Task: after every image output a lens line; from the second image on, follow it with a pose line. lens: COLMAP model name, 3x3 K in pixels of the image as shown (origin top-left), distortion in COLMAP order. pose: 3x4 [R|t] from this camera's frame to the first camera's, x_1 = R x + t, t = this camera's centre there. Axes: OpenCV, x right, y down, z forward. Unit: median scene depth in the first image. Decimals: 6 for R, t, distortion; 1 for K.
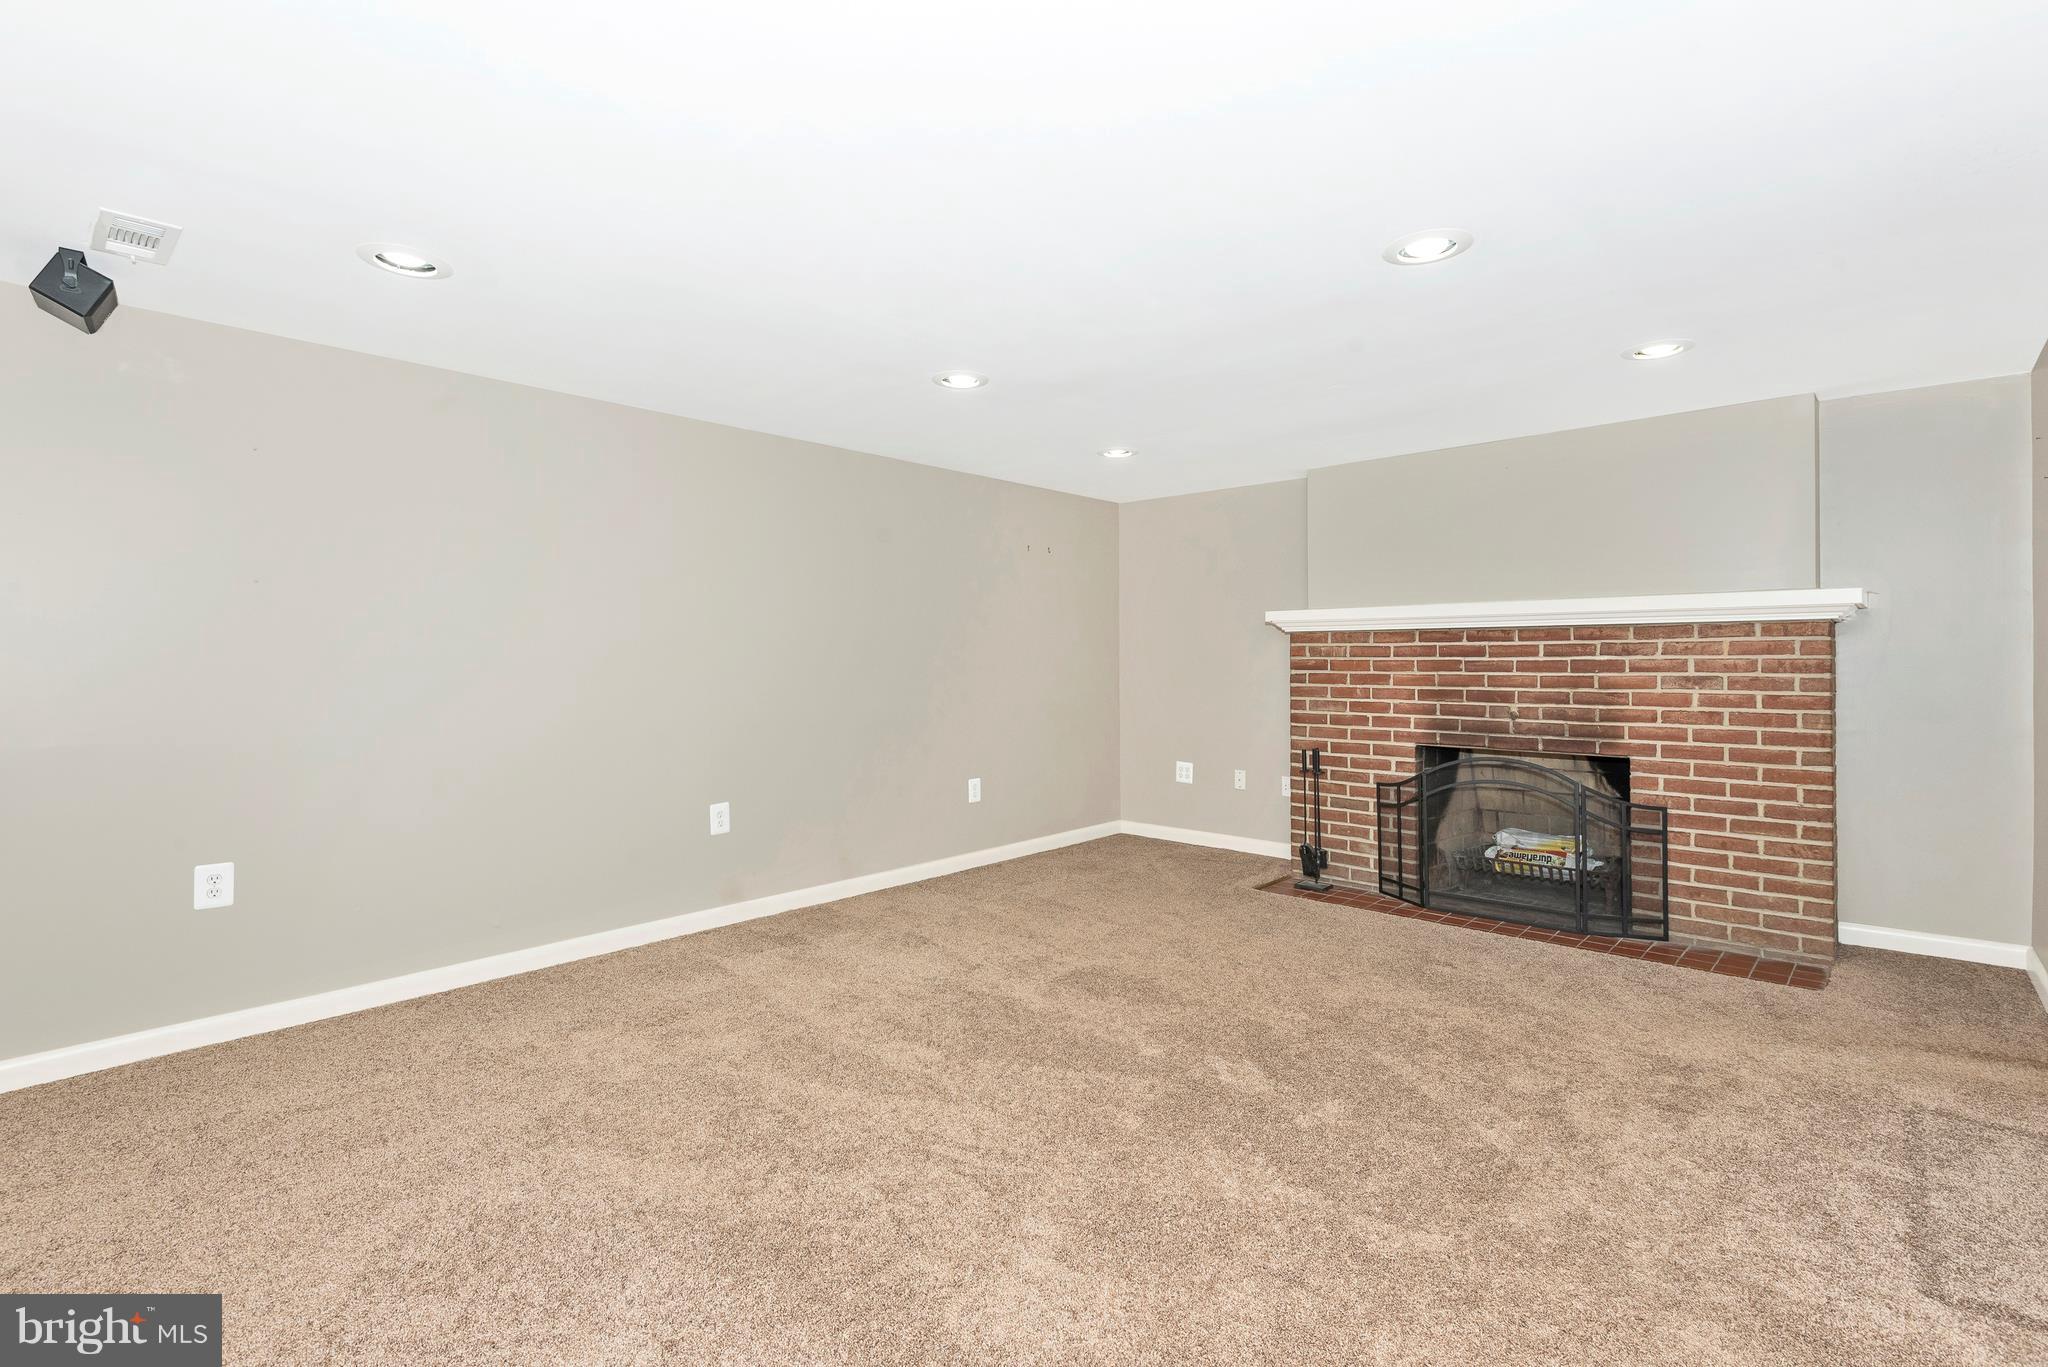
lens RADIAL K [[919.4, 0, 1019.4], [0, 919.4, 674.2], [0, 0, 1]] dist [0.000770, -0.000653]
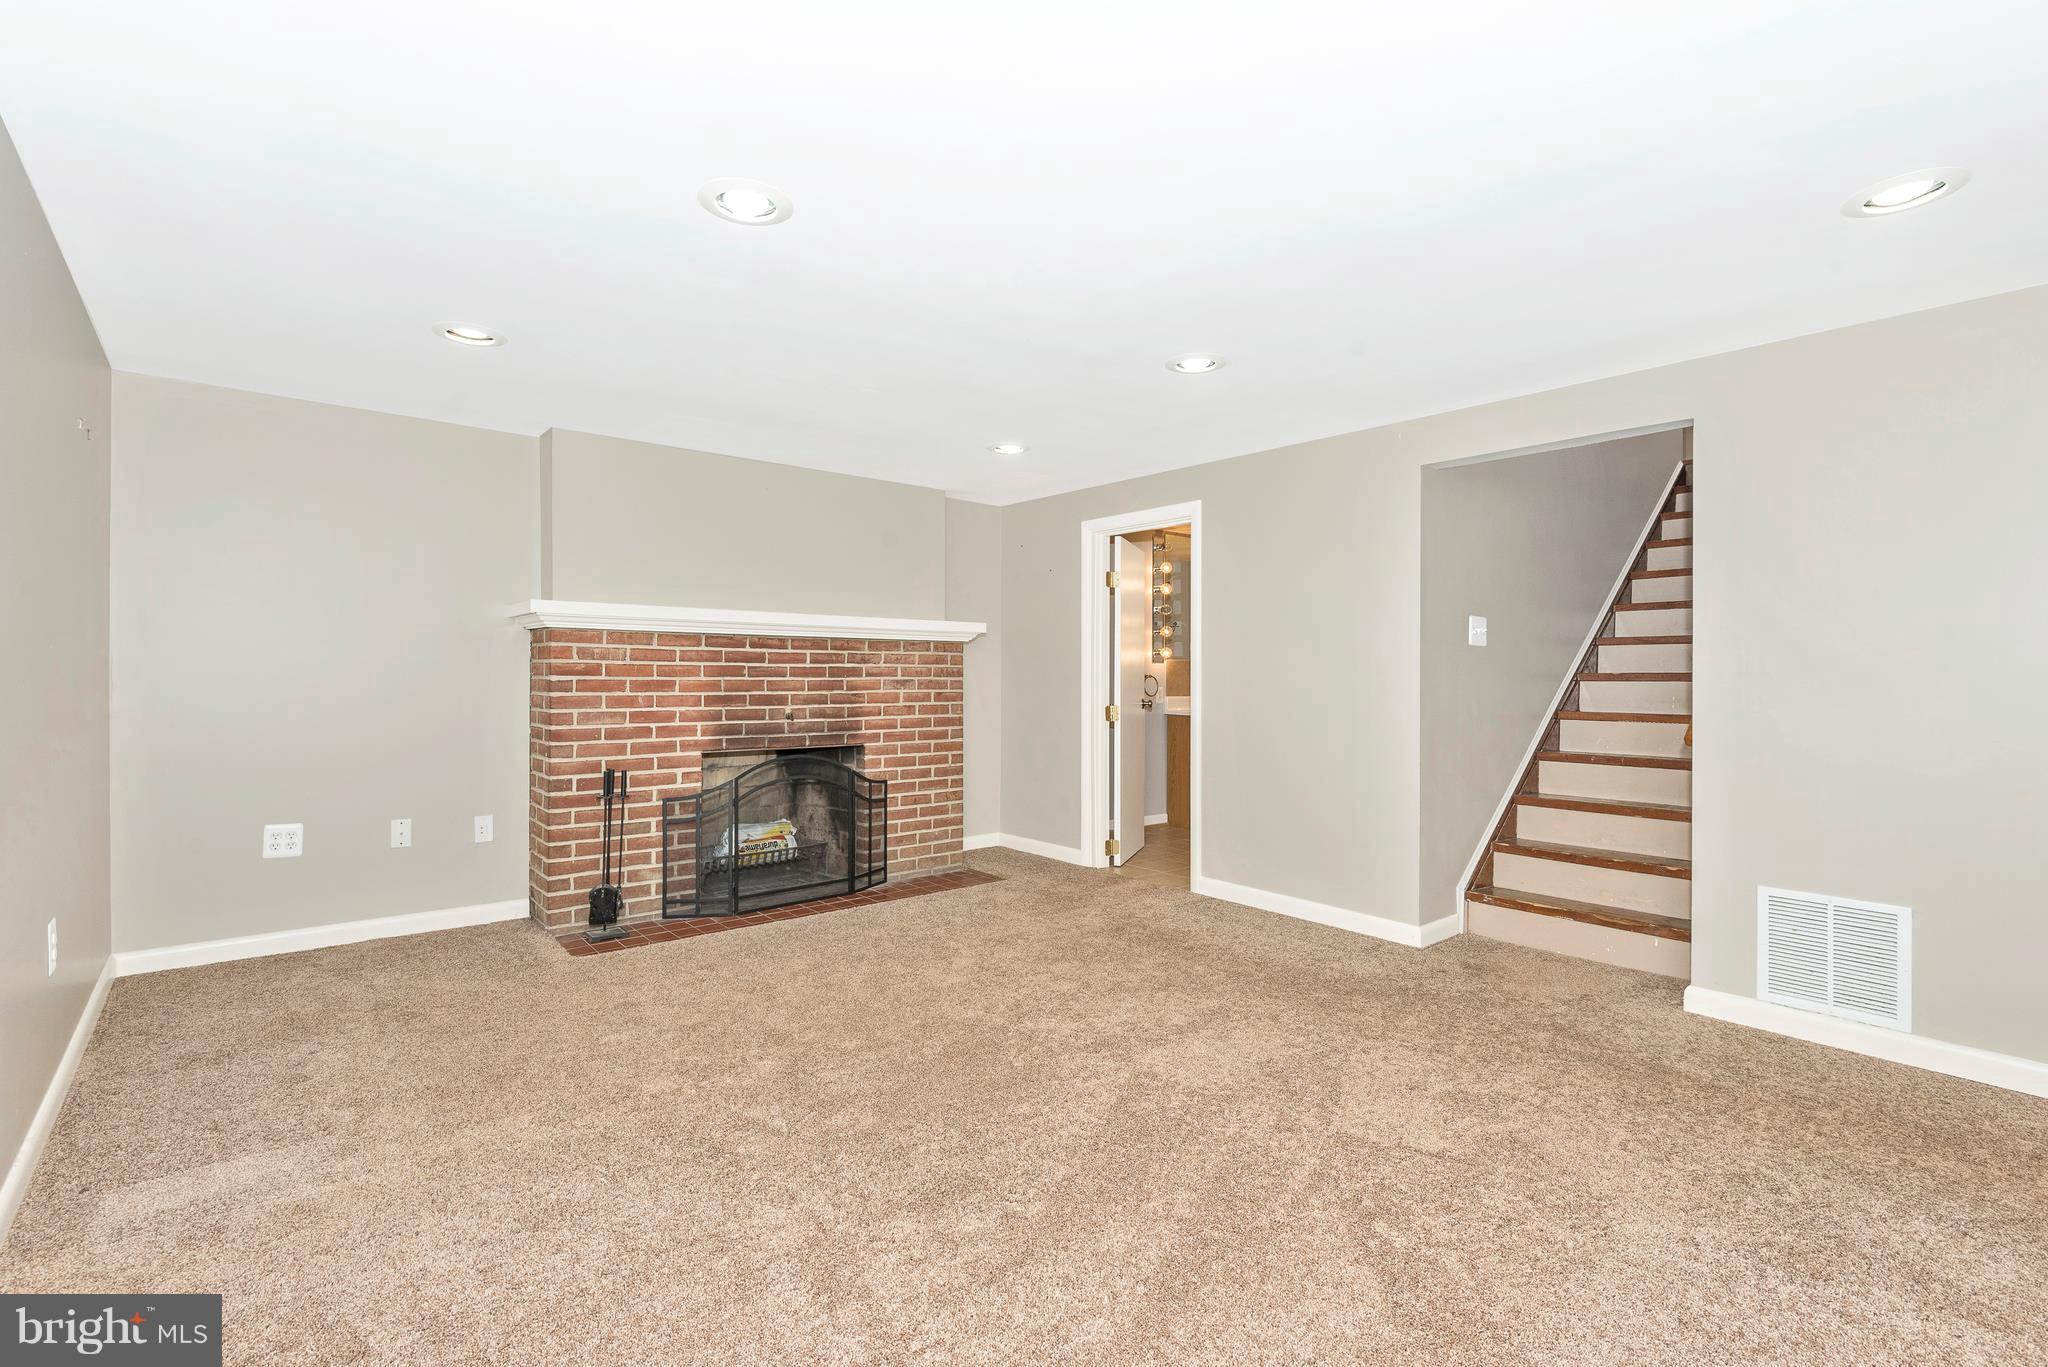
lens RADIAL K [[919.4, 0, 1019.8], [0, 919.4, 678.8], [0, 0, 1]] dist [0.000770, -0.000653]
pose [[0.129776, -0.005602, 0.991527, -0.517922], [0.005750, 0.999971, 0.004897, -0.004115], [-0.991527, 0.005066, 0.129805, 0.584637]]
